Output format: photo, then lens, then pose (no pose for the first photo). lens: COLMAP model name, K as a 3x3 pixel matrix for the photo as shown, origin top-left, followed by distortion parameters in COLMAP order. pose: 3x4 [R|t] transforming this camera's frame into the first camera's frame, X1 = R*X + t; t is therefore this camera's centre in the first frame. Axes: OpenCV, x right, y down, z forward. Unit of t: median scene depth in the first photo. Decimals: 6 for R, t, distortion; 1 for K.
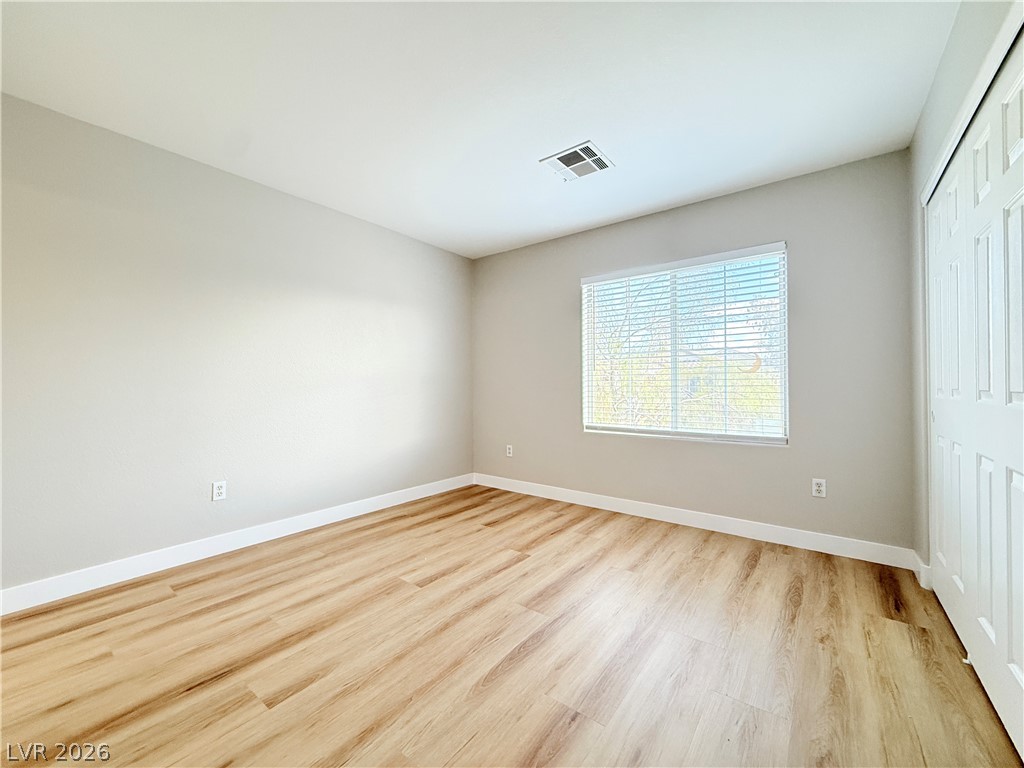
lens RADIAL K [[409.4, 0, 518.3], [0, 409.4, 380.4], [0, 0, 1]] dist [-0.000816, 0.000592]
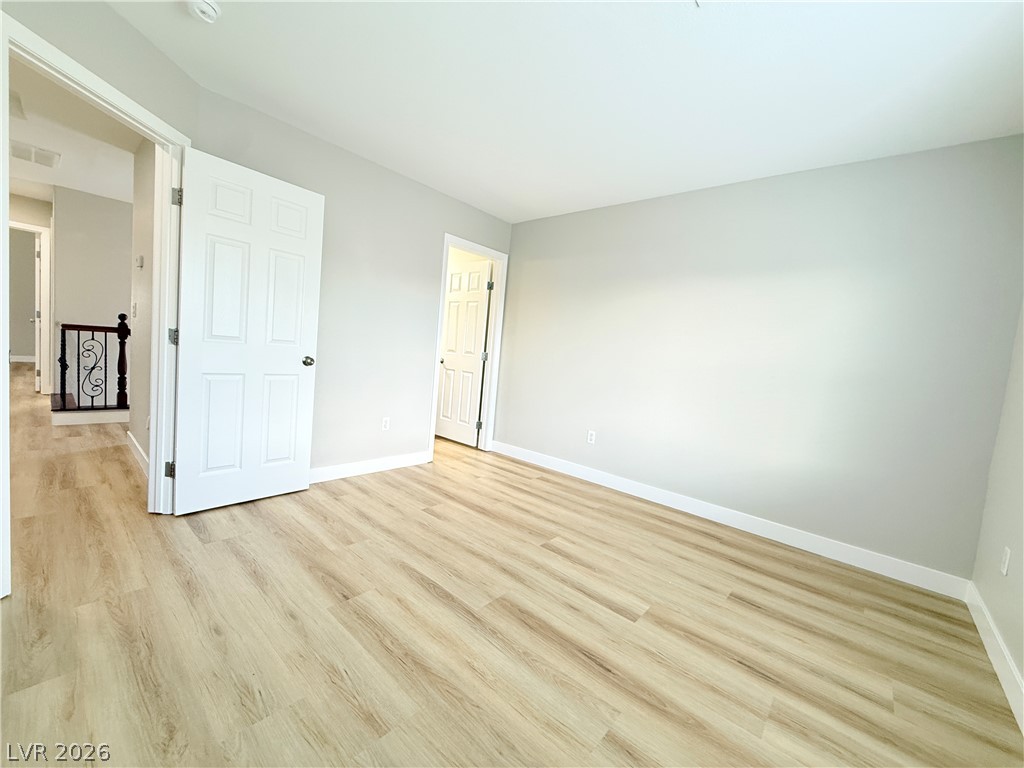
lens RADIAL K [[409.4, 0, 518.8], [0, 409.4, 382.3], [0, 0, 1]] dist [-0.000816, 0.000592]
pose [[-0.063611, 0.075220, -0.995136, 0.767088], [-0.078054, 0.993726, 0.080103, -0.023844], [0.994918, 0.082770, -0.057340, 0.870155]]
